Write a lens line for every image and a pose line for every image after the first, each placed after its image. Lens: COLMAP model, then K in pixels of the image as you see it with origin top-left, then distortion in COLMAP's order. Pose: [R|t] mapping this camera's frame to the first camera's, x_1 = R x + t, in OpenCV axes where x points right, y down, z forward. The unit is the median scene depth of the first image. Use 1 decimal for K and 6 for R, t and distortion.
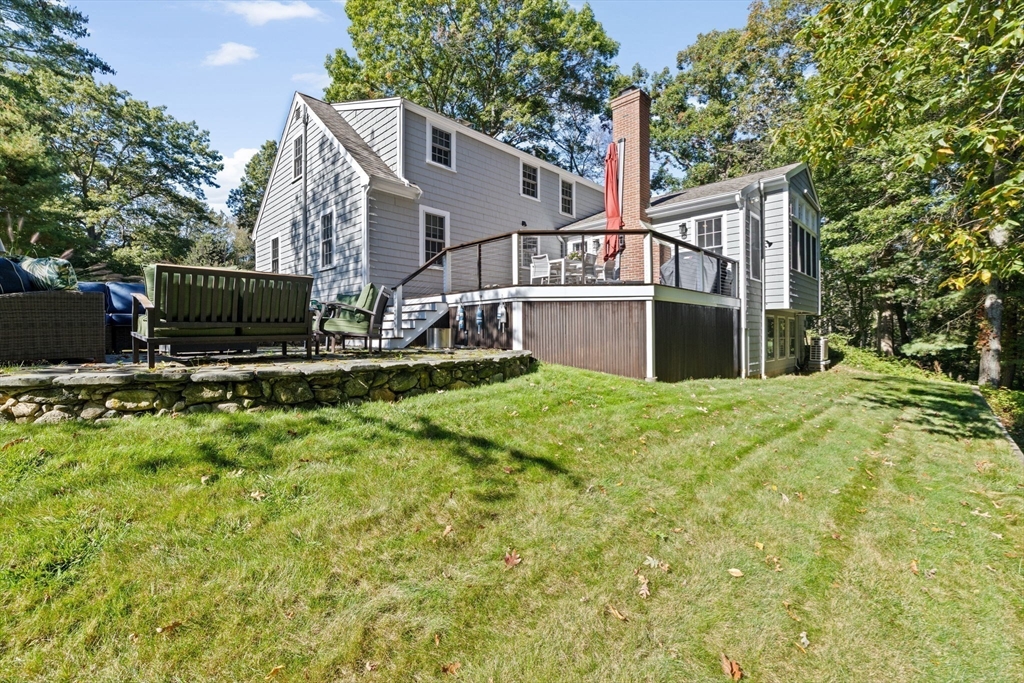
lens RADIAL K [[439.9, 0, 516.1], [0, 439.9, 337.9], [0, 0, 1]] dist [0.000985, 0.001443]
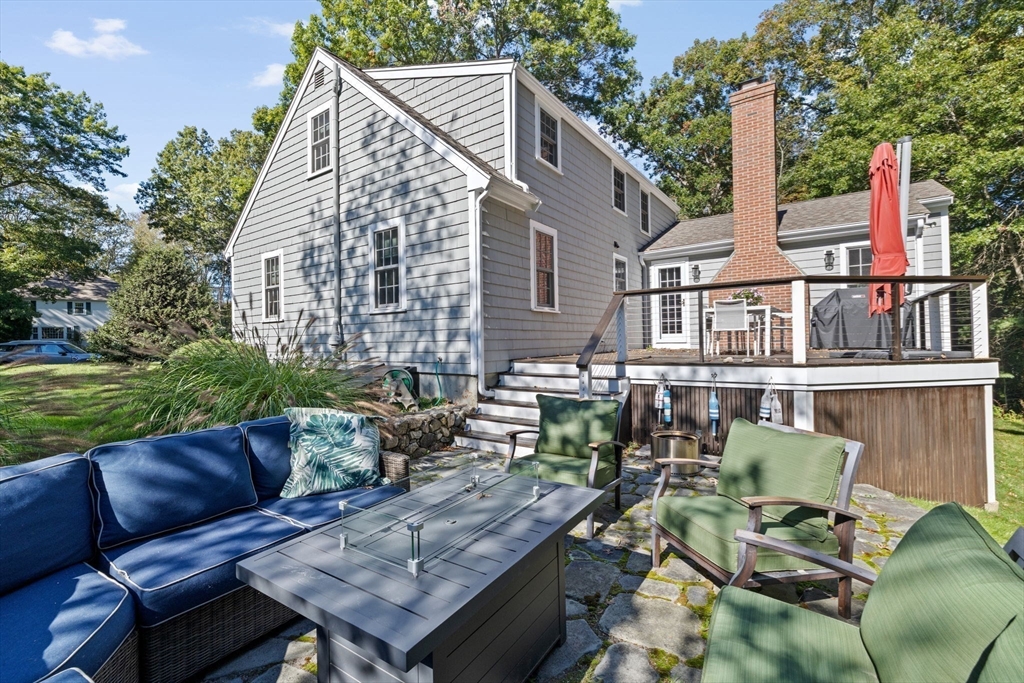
lens RADIAL K [[439.9, 0, 506.8], [0, 439.9, 338.9], [0, 0, 1]] dist [0.000985, 0.001443]
pose [[0.988428, -0.010020, 0.151360, -0.259449], [0.011137, 0.999917, -0.006532, -0.080551], [-0.151282, 0.008142, 0.988457, 0.234555]]
